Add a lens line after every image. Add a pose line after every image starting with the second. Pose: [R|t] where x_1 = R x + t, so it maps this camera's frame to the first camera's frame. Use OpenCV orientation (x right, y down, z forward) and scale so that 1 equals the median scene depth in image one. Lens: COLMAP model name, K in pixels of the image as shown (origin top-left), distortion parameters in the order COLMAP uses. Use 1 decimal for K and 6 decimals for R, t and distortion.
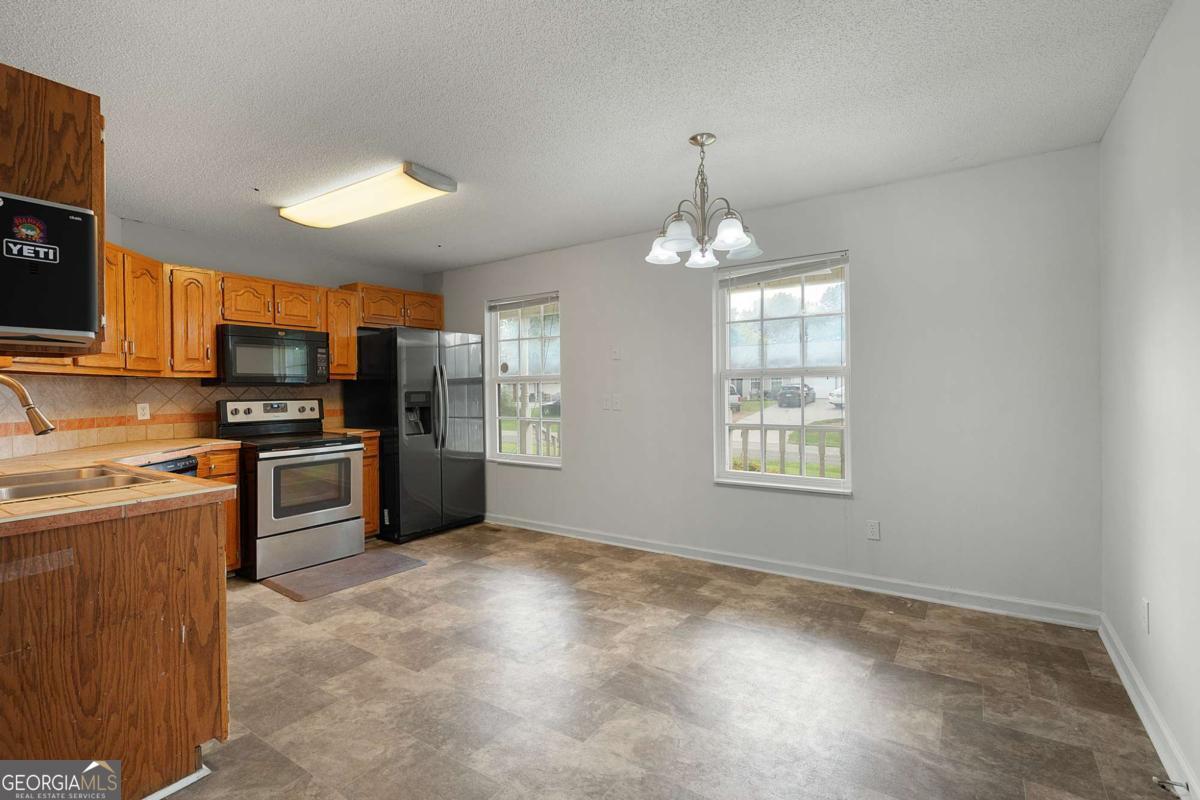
lens RADIAL K [[547.0, 0, 595.4], [0, 547.0, 393.3], [0, 0, 1]] dist [-0.002476, 0.000253]
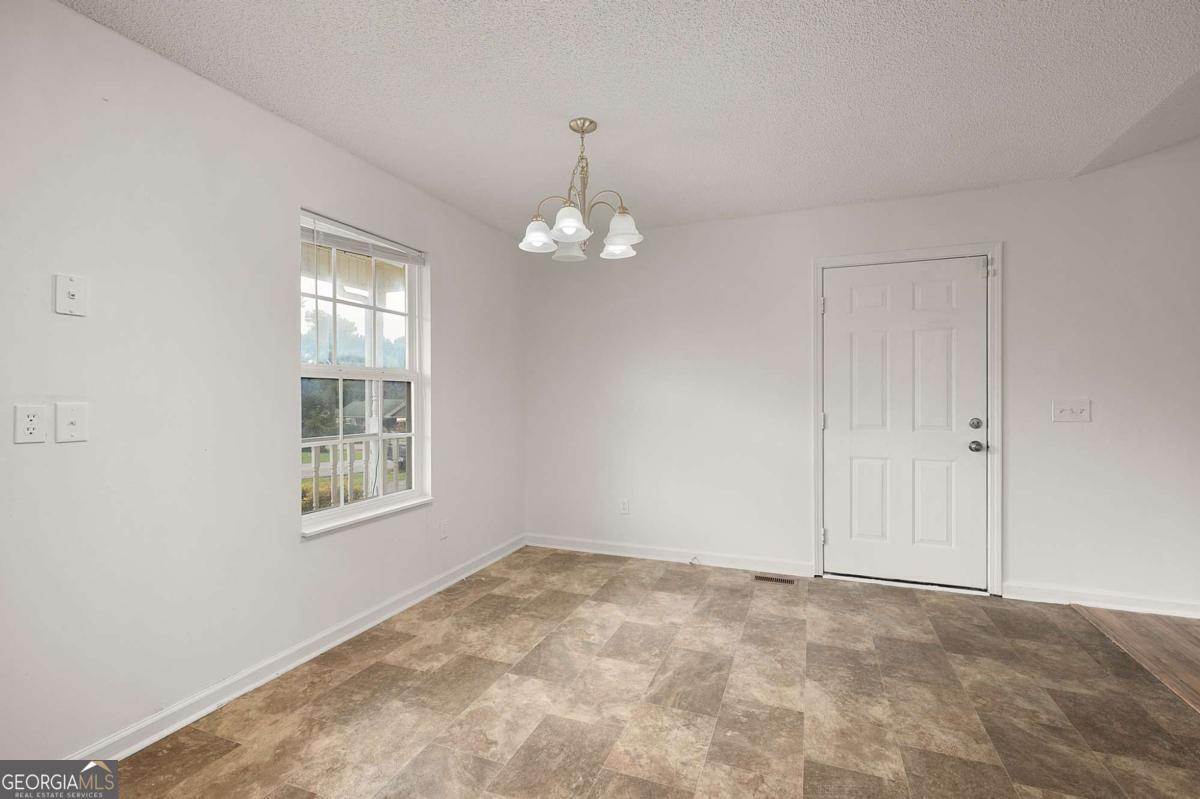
lens RADIAL K [[547.0, 0, 592.9], [0, 547.0, 395.8], [0, 0, 1]] dist [-0.002476, 0.000253]
pose [[-0.224219, 0.009241, 0.974495, -0.638561], [0.011577, 0.999910, -0.006818, 0.007054], [-0.974470, 0.009753, -0.224306, 1.057771]]
